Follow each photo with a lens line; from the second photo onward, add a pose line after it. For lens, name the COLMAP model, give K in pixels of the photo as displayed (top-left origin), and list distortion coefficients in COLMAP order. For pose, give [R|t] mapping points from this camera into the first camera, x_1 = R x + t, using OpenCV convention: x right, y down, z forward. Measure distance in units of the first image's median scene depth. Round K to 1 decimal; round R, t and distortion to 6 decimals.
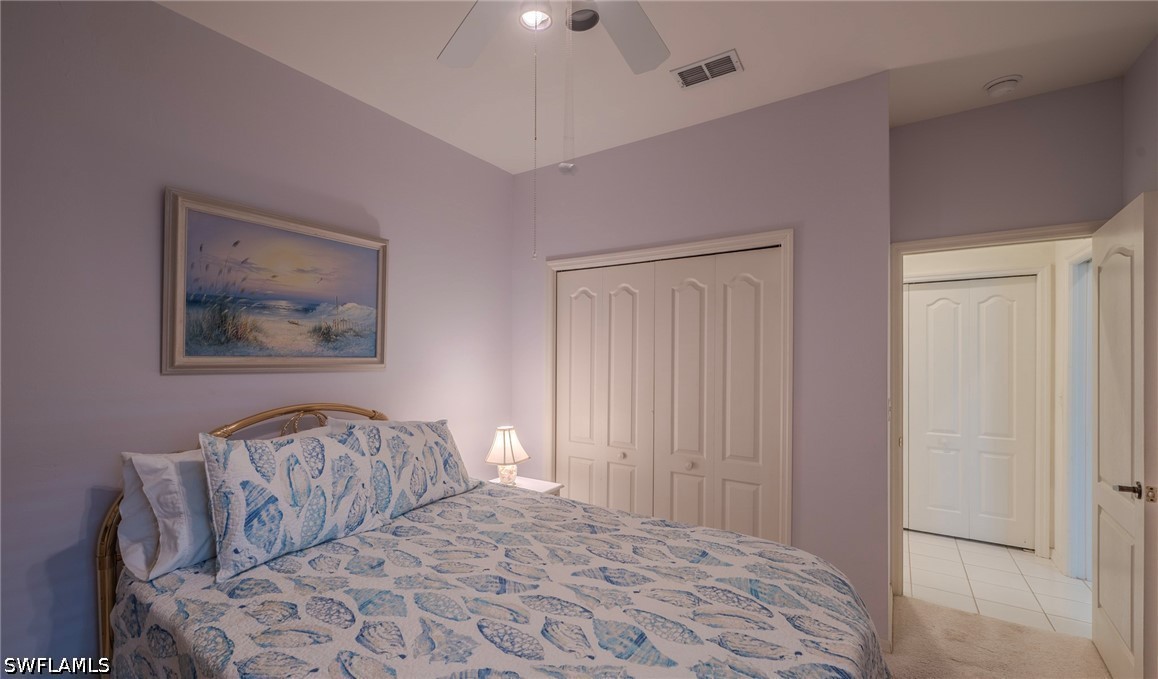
lens RADIAL K [[458.9, 0, 576.0], [0, 458.9, 350.6], [0, 0, 1]] dist [-0.003758, -0.000147]
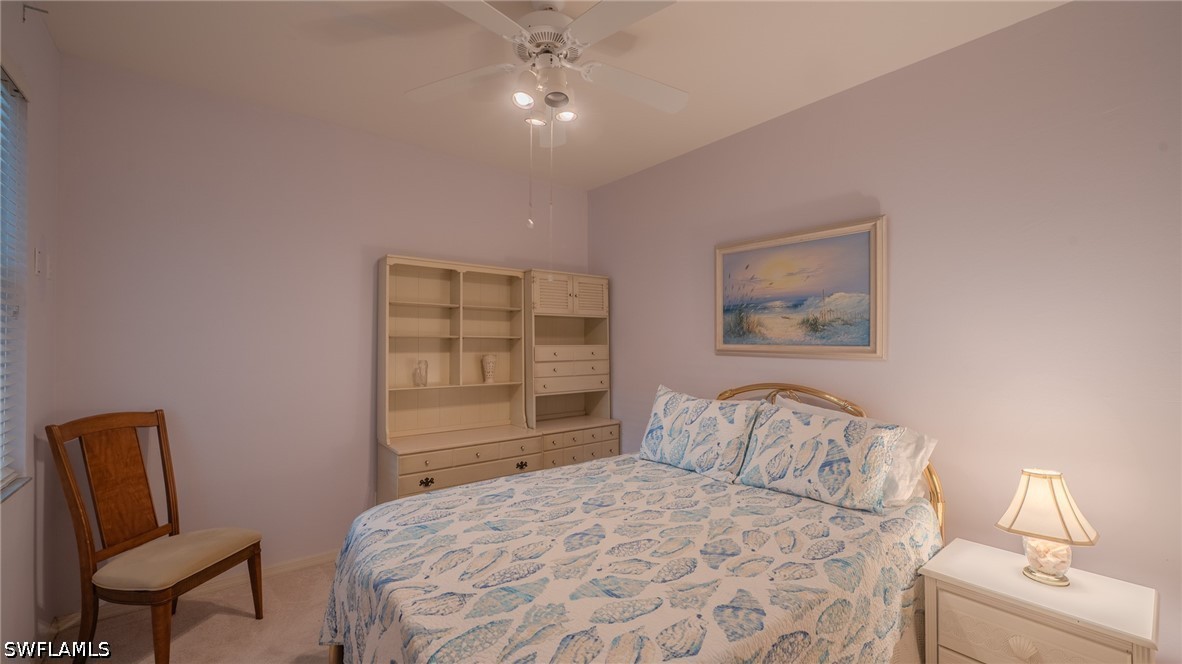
lens RADIAL K [[476.8, 0, 588.3], [0, 476.8, 336.4], [0, 0, 1]] dist [-0.002524, 0.000075]
pose [[-0.283249, -0.017004, -0.958896, 0.823505], [0.004590, 0.999807, -0.019085, 0.013400], [0.959035, -0.009807, -0.283117, 0.911799]]
